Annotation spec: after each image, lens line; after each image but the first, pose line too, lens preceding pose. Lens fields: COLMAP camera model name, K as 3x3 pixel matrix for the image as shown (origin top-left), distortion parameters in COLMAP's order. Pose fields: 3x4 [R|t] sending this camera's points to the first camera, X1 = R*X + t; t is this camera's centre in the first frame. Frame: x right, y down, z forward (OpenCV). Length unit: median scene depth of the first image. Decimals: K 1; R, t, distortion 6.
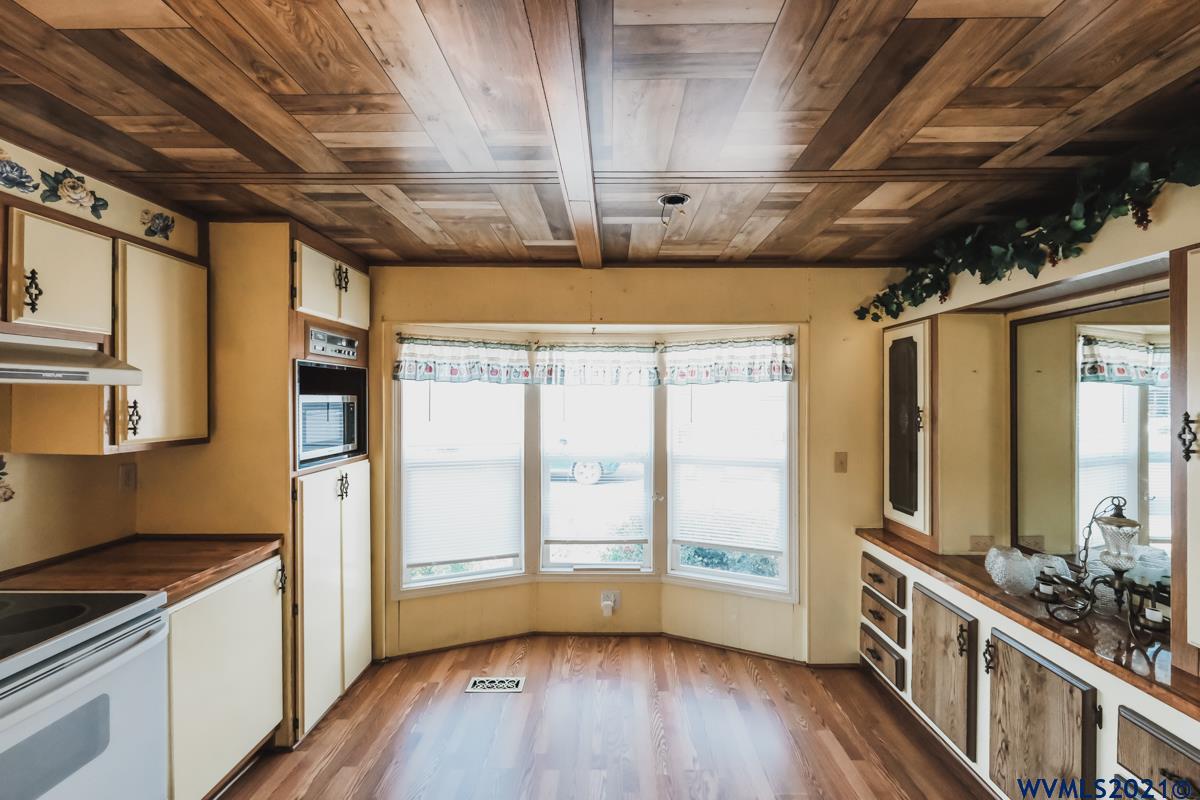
lens RADIAL K [[523.5, 0, 600.0], [0, 523.5, 400.0], [0, 0, 1]] dist [-0.001582, 0.000072]
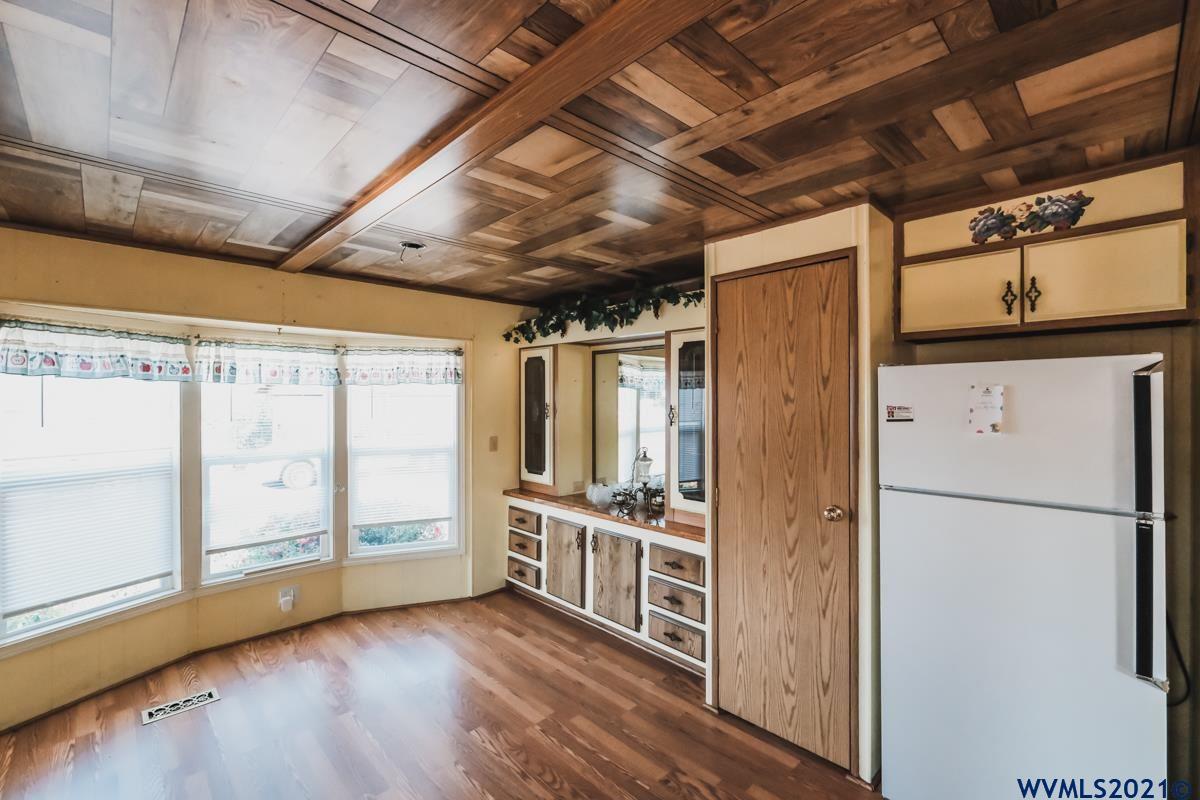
lens RADIAL K [[518.1, 0, 609.0], [0, 518.1, 402.3], [0, 0, 1]] dist [-0.000804, -0.000076]
pose [[0.706756, -0.008606, 0.707405, -0.313481], [0.000570, 0.999933, 0.011596, -0.005823], [-0.707457, -0.007793, 0.706713, -0.188544]]
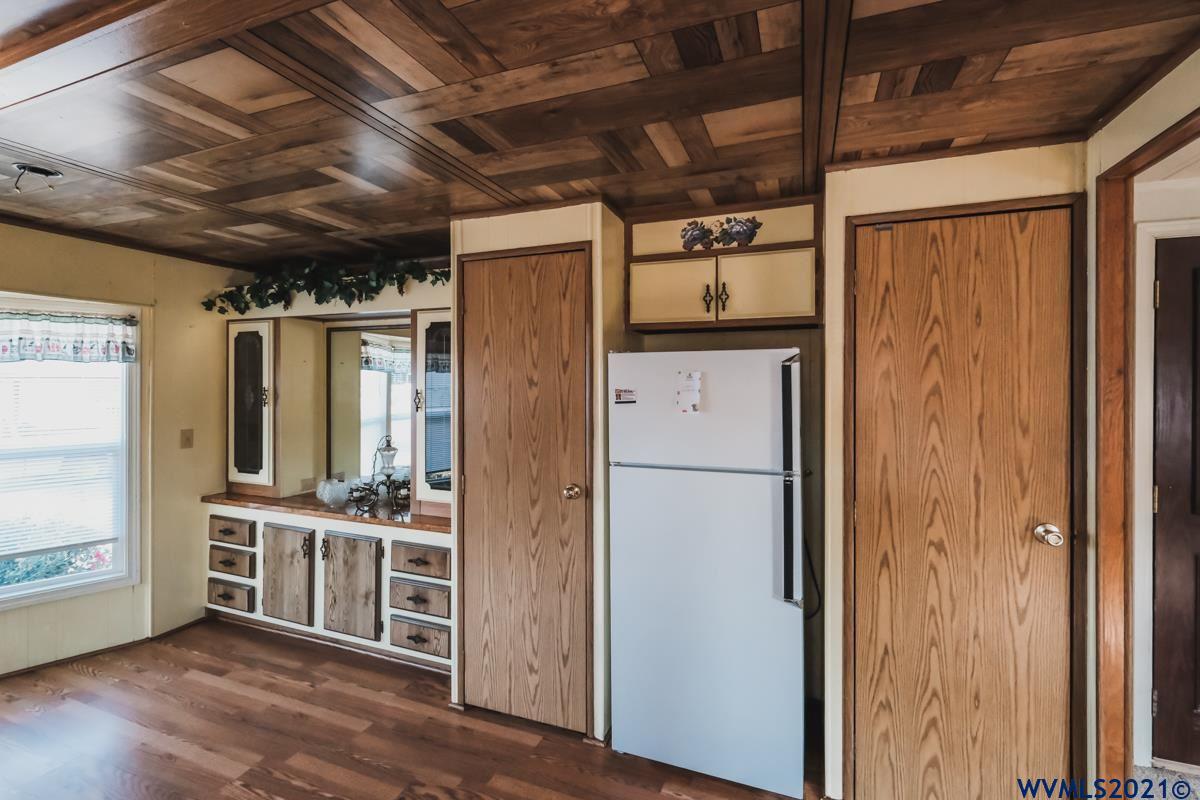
lens RADIAL K [[527.2, 0, 605.6], [0, 527.2, 384.1], [0, 0, 1]] dist [-0.001692, -0.001001]
pose [[0.348122, -0.002391, 0.937446, -0.288119], [-0.004550, 0.999981, 0.004241, -0.003660], [-0.937438, -0.005742, 0.348105, -0.215587]]
